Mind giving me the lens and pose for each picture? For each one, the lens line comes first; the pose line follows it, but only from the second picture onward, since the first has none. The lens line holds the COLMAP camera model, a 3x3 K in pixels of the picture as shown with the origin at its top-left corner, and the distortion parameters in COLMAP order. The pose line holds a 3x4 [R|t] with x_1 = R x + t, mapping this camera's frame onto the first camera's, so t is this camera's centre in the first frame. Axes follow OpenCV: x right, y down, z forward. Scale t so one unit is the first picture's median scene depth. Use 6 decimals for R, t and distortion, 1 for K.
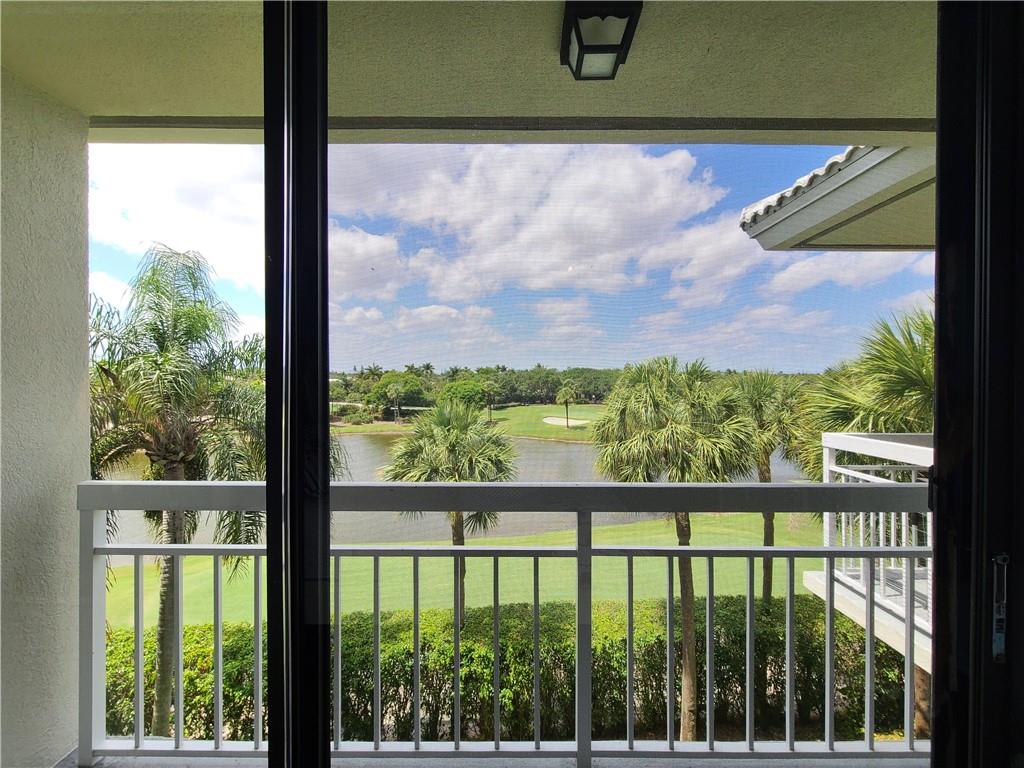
lens RADIAL K [[420.0, 0, 510.6], [0, 420.0, 375.7], [0, 0, 1]] dist [0.003807, -0.001492]
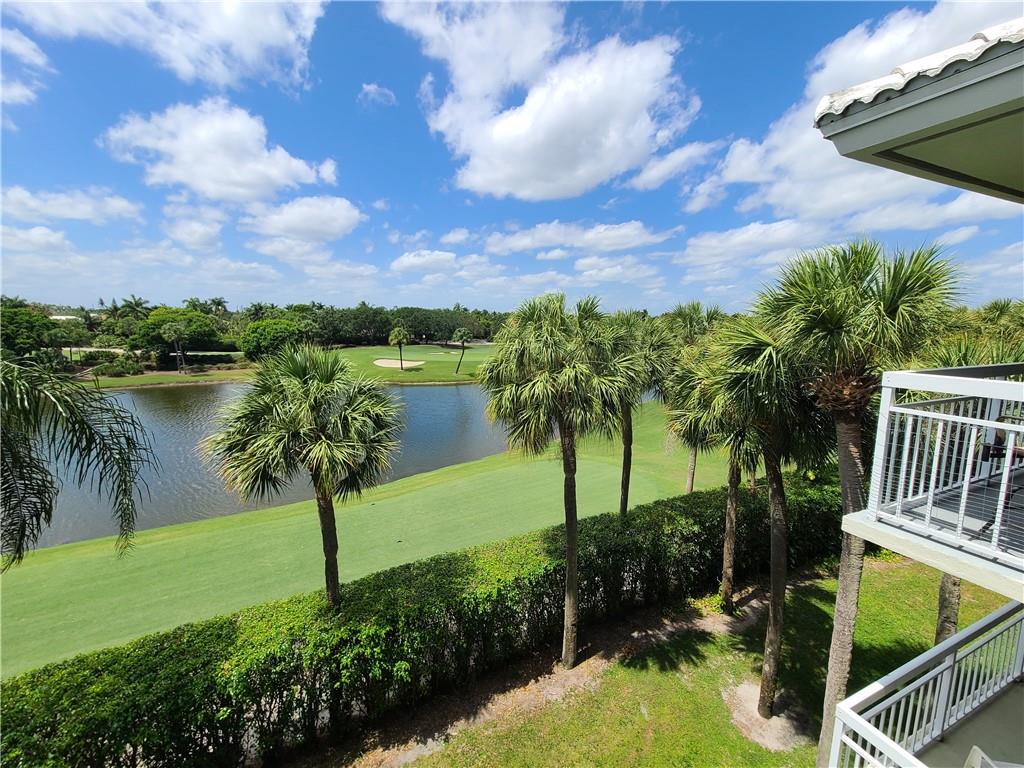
lens RADIAL K [[420.0, 0, 509.7], [0, 420.0, 376.1], [0, 0, 1]] dist [0.003807, -0.001492]
pose [[0.916634, -0.046657, 0.396996, -0.111489], [-0.010381, 0.990051, 0.140324, 0.005709], [-0.399593, -0.132747, 0.907030, 0.144172]]
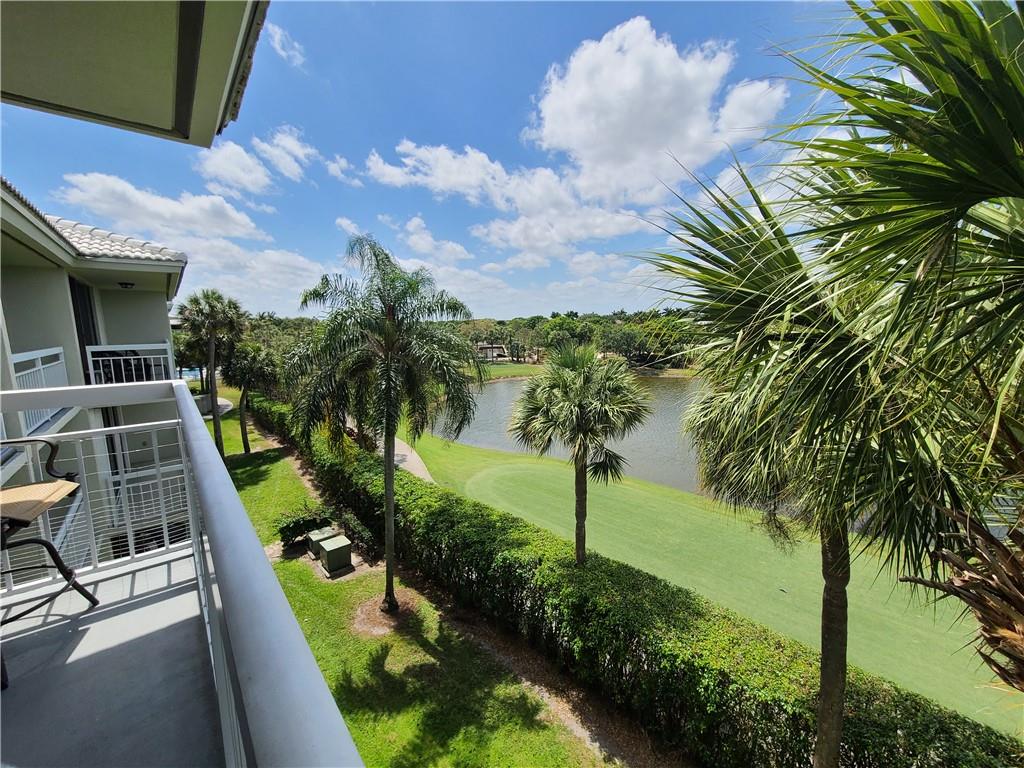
lens RADIAL K [[420.0, 0, 510.8], [0, 420.0, 375.9], [0, 0, 1]] dist [0.003807, -0.001492]
pose [[0.632439, 0.077008, -0.770773, 0.515975], [0.028722, 0.992030, 0.122681, 0.020033], [0.774077, -0.099726, 0.625187, 0.294832]]
